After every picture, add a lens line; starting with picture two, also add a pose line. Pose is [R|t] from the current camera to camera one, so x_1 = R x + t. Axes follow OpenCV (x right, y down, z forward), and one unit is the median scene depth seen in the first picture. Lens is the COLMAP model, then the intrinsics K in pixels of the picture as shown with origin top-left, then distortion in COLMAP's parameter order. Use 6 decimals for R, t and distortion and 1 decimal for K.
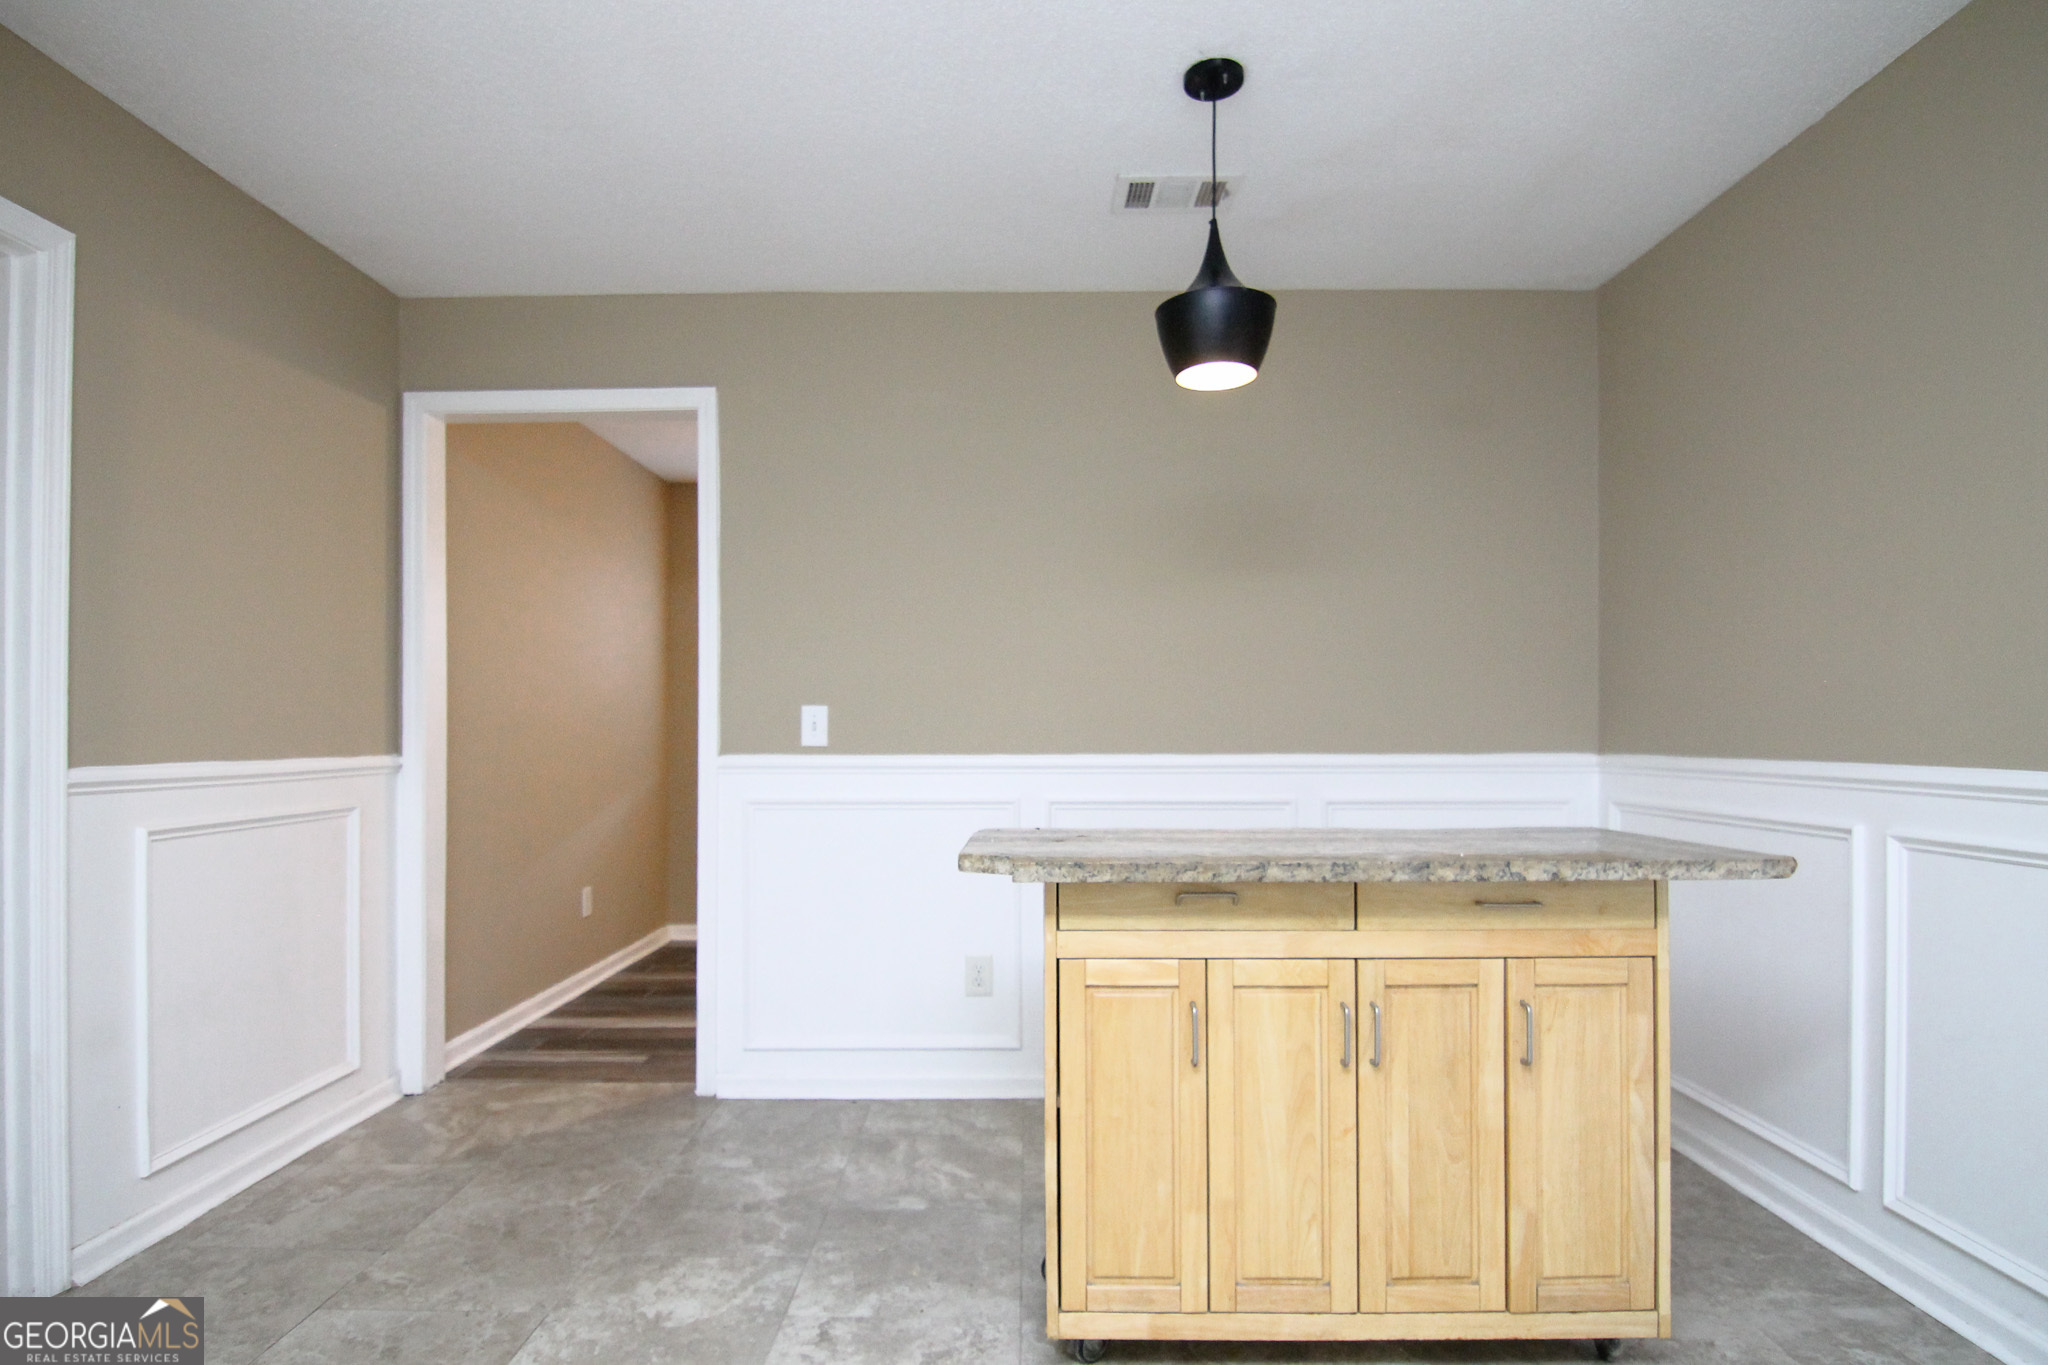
lens RADIAL K [[1089.0, 0, 1020.9], [0, 1089.0, 724.5], [0, 0, 1]] dist [-0.017501, -0.000133]
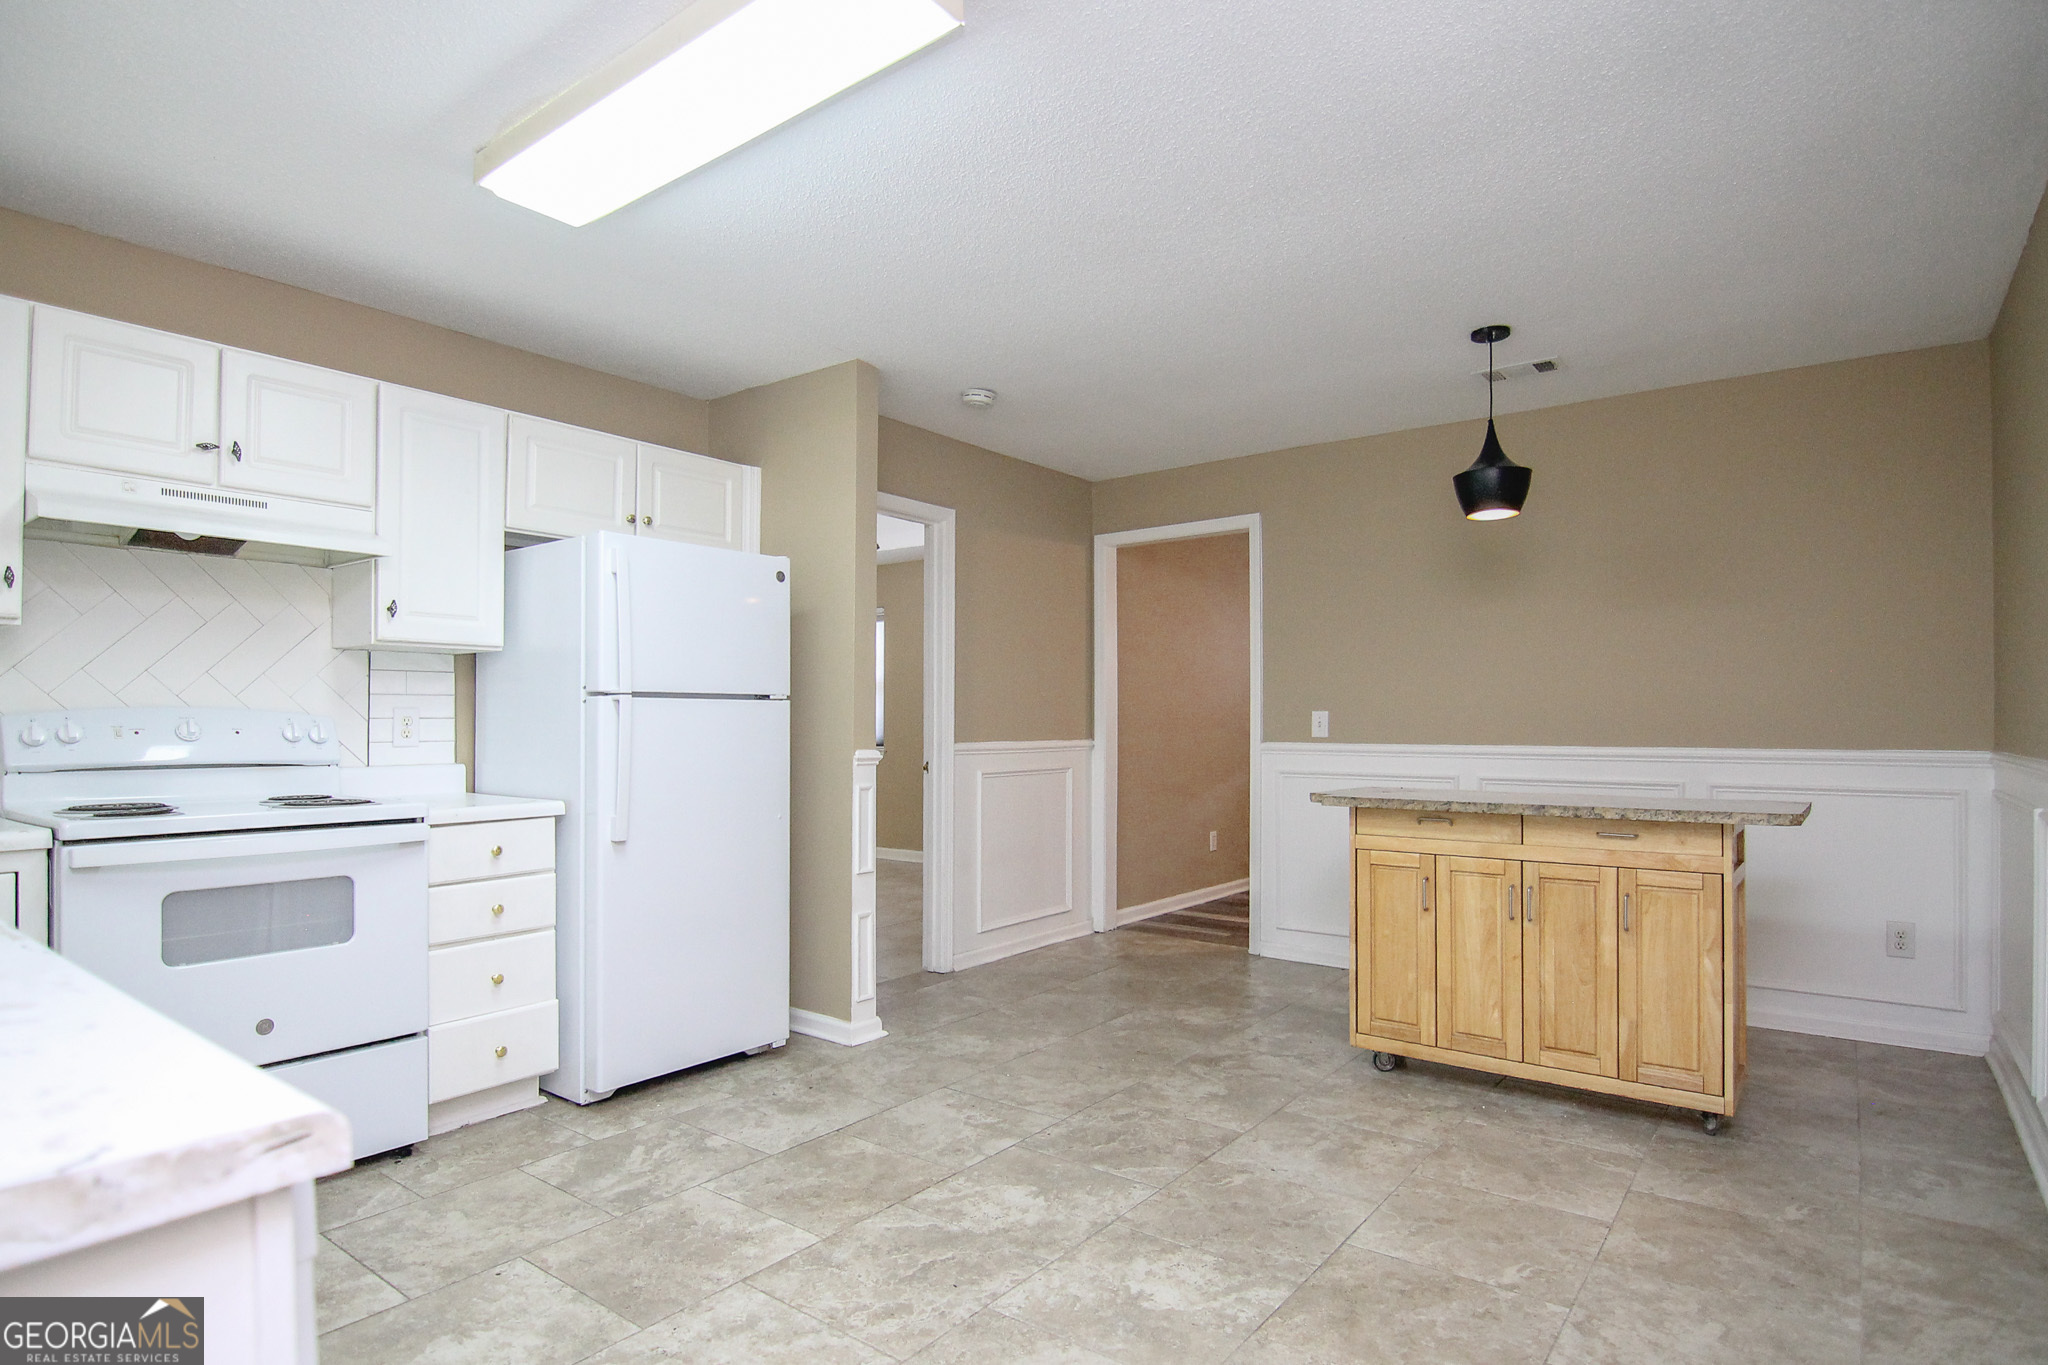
lens RADIAL K [[1084.4, 0, 1012.3], [0, 1084.4, 698.3], [0, 0, 1]] dist [0.002931, -0.000780]
pose [[0.797830, -0.010891, -0.602784, 0.604901], [0.001540, 0.999870, -0.016027, -0.017788], [0.602881, 0.011858, 0.797743, -0.769743]]
